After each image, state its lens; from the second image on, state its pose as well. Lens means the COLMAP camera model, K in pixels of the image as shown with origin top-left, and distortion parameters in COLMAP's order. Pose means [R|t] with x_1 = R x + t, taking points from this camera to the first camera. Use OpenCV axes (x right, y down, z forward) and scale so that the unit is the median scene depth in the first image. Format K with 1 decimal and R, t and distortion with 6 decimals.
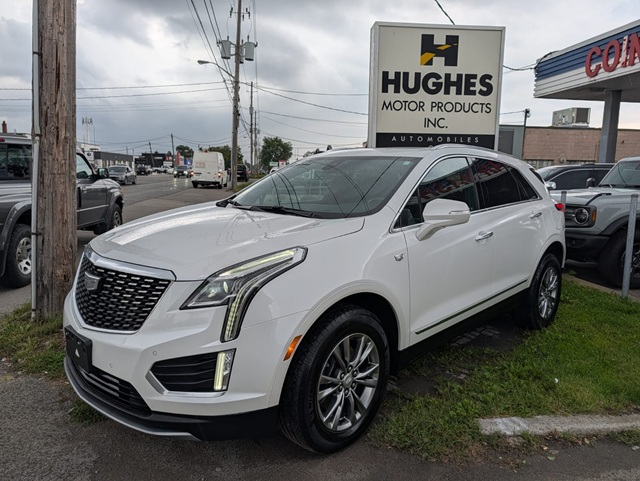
lens RADIAL K [[453.9, 0, 314.9], [0, 453.9, 239.2], [0, 0, 1]] dist [-0.000057, 0.006614]
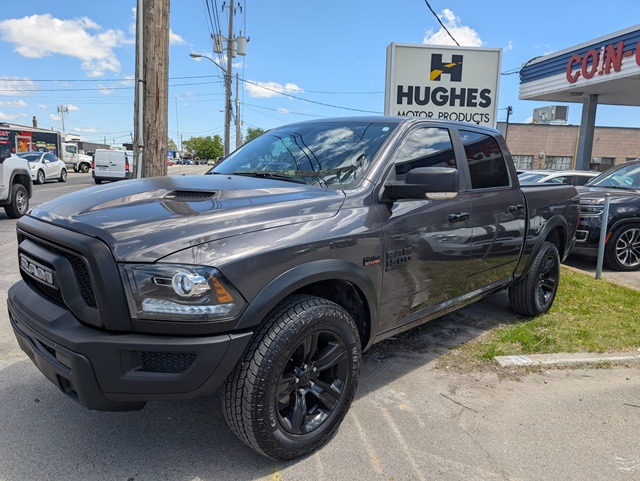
lens RADIAL K [[450.3, 0, 313.2], [0, 450.3, 244.6], [0, 0, 1]] dist [-0.002823, 0.004901]
pose [[0.999397, 0.000037, 0.034718, -0.103778], [-0.001109, 0.999524, 0.030831, 0.000560], [-0.034701, -0.030851, 0.998921, -0.148207]]
